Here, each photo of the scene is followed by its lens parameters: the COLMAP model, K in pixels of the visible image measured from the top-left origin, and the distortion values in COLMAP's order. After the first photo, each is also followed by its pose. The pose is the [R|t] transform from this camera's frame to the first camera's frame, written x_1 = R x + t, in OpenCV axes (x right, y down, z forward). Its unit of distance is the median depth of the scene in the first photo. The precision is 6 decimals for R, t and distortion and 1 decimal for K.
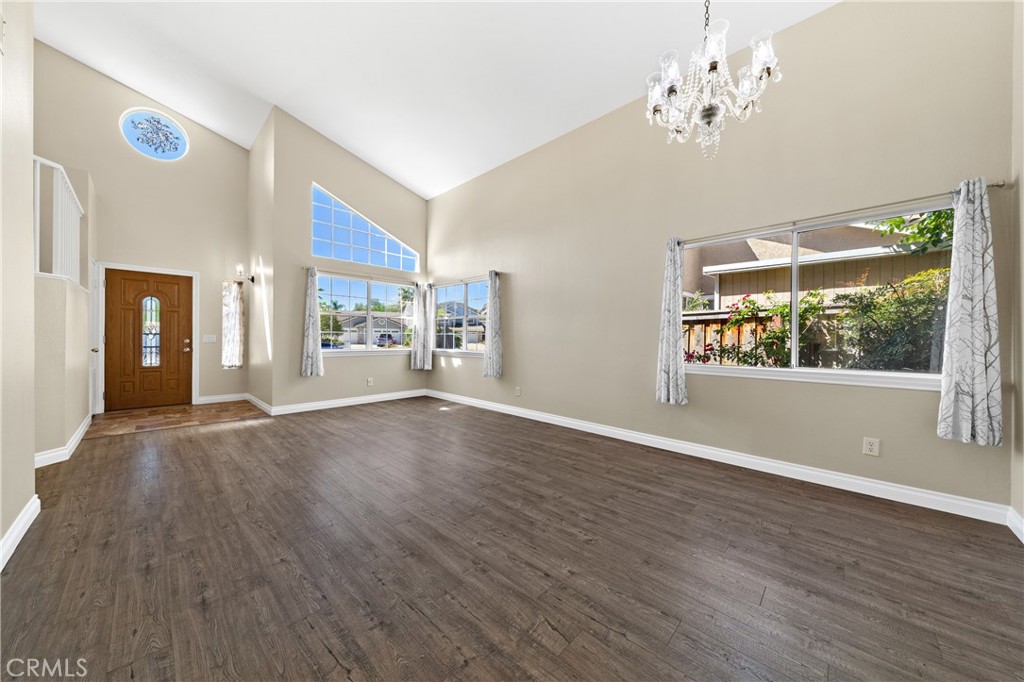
lens RADIAL K [[349.5, 0, 513.9], [0, 349.5, 341.8], [0, 0, 1]] dist [0.006832, -0.000121]
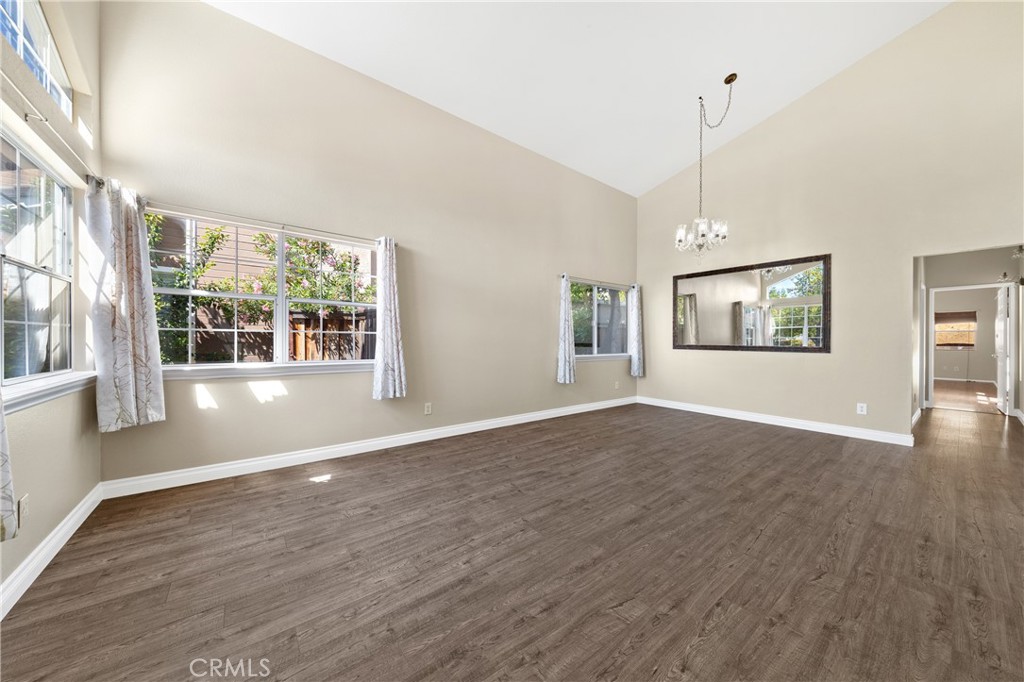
lens RADIAL K [[349.5, 0, 513.1], [0, 349.5, 341.5], [0, 0, 1]] dist [0.006832, -0.000121]
pose [[0.144159, -0.015895, 0.989427, -1.152078], [0.004199, 0.999872, 0.015451, -0.026362], [-0.989546, 0.001927, 0.144207, 1.121123]]
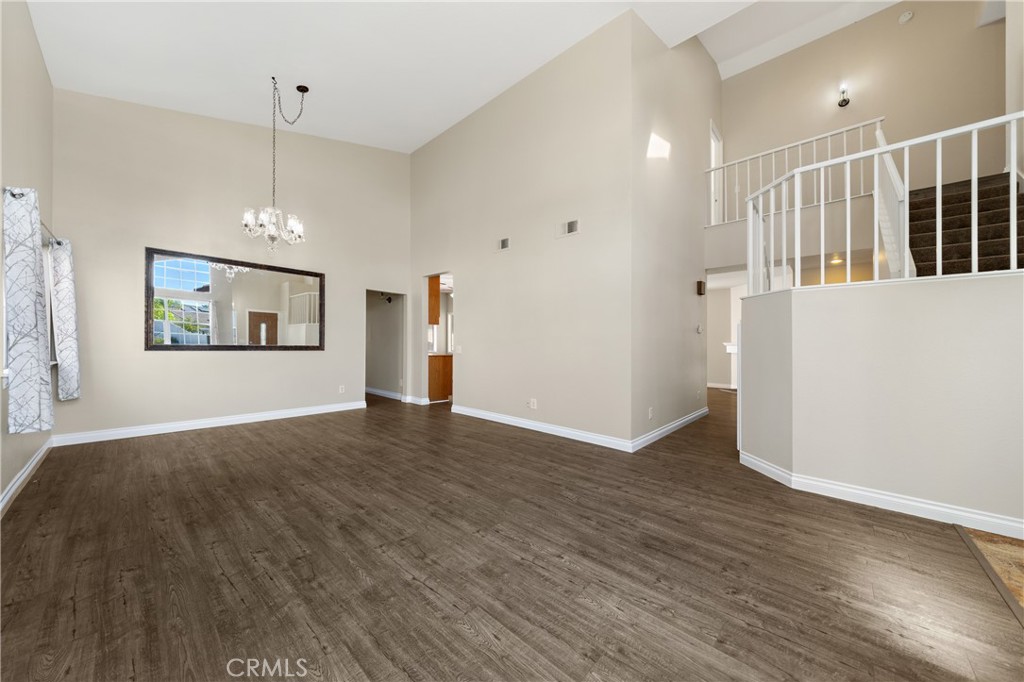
lens RADIAL K [[349.5, 0, 507.4], [0, 349.5, 340.5], [0, 0, 1]] dist [0.006832, -0.000121]
pose [[-0.999707, -0.023938, -0.003665, -0.515704], [-0.023945, 0.999712, 0.001784, -0.027053], [0.003621, 0.001871, -0.999992, 1.862267]]
